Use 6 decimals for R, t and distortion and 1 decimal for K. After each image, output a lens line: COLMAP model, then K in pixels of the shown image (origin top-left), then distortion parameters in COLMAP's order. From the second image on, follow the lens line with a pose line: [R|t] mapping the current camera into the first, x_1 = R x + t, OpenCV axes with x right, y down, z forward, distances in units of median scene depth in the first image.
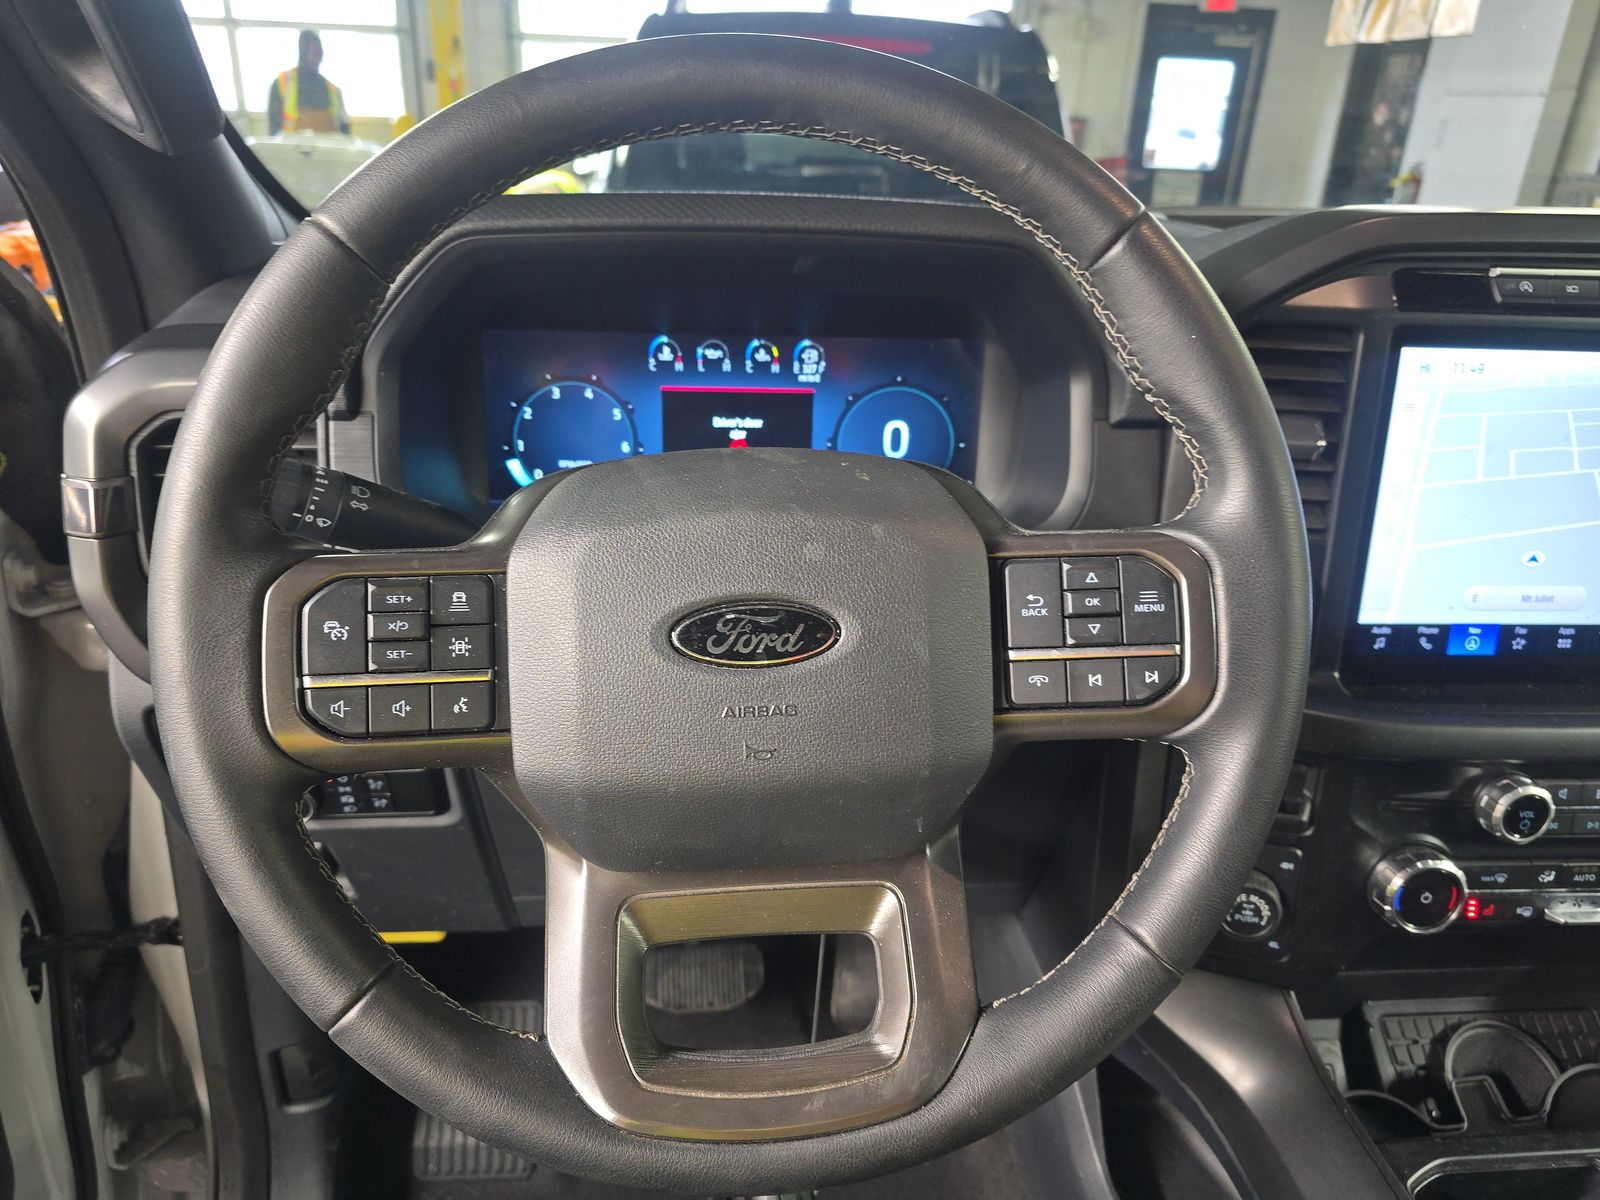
lens RADIAL K [[1090.2, 0, 800.0], [0, 1090.2, 588.8], [0, 0, 1]] dist [0.002315, -0.011611]
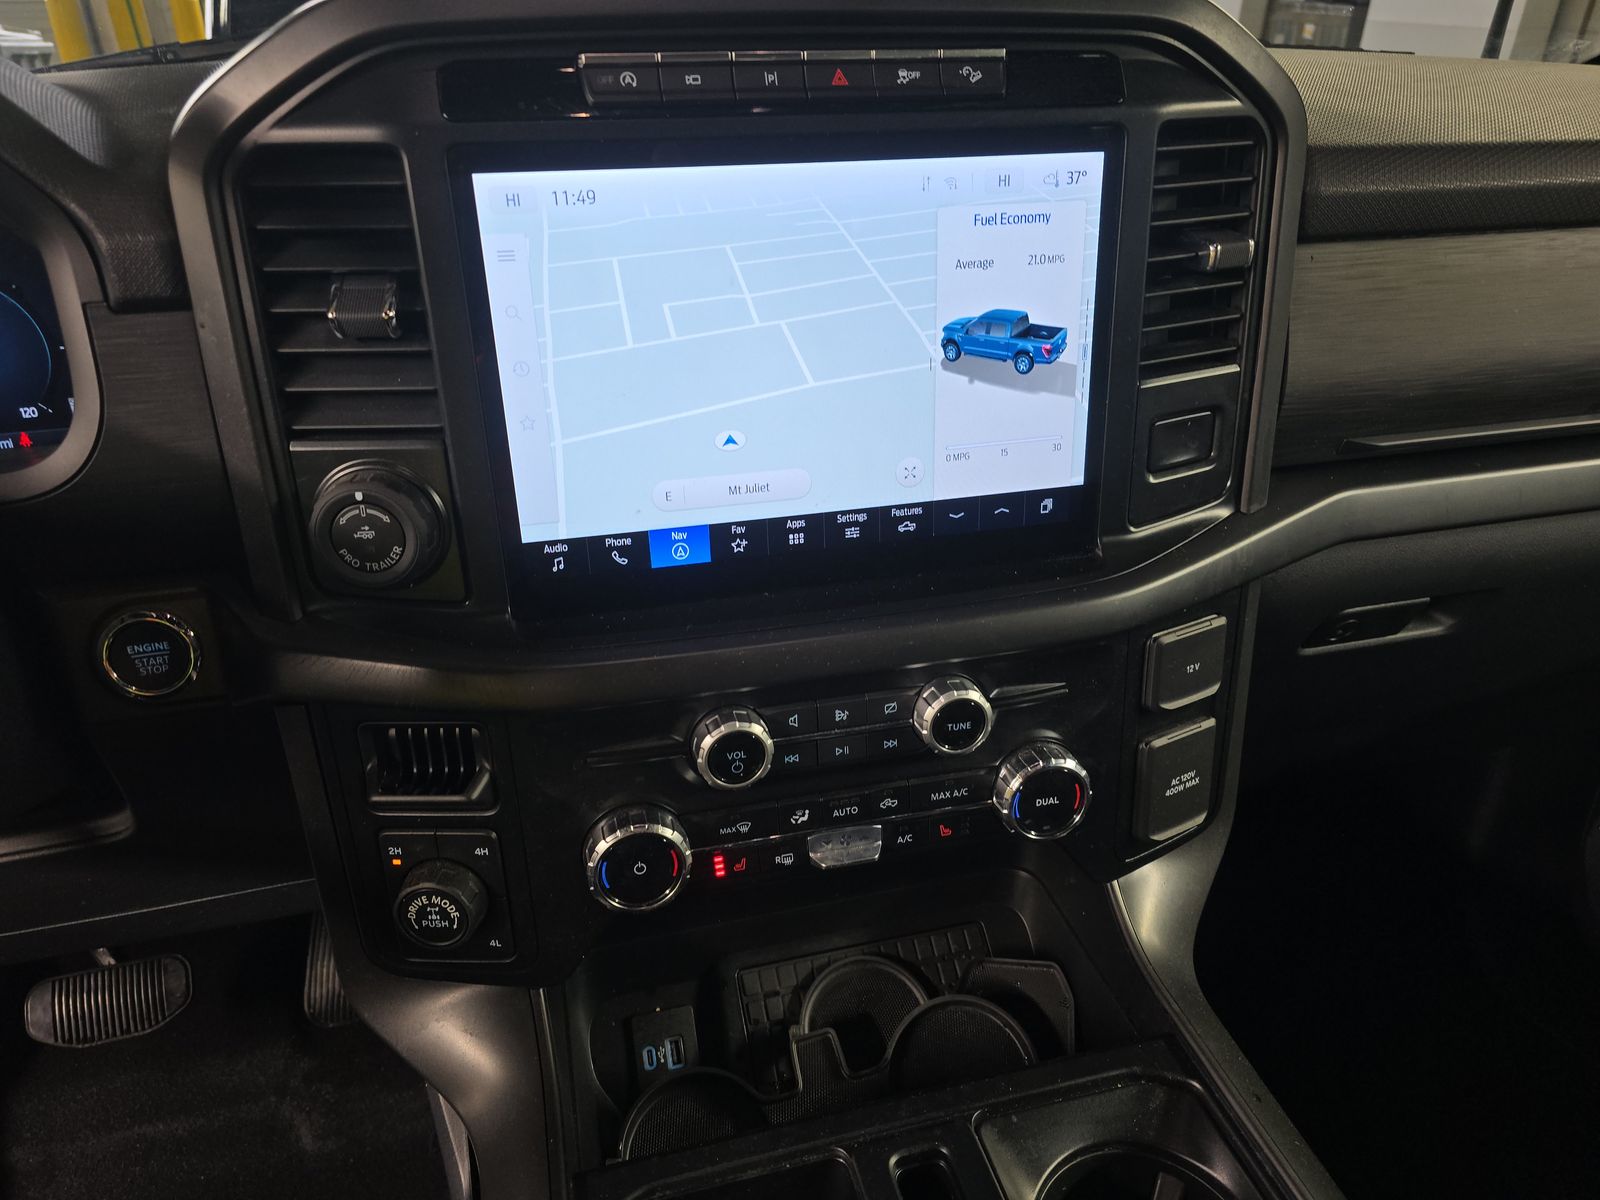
lens RADIAL K [[1090.2, 0, 796.5], [0, 1090.2, 608.7], [0, 0, 1]] dist [0.002315, -0.011611]
pose [[0.979137, -0.118028, 0.165408, 0.564940], [0.099614, 0.988295, 0.115539, 0.007321], [-0.177109, -0.096651, 0.979434, 0.190294]]
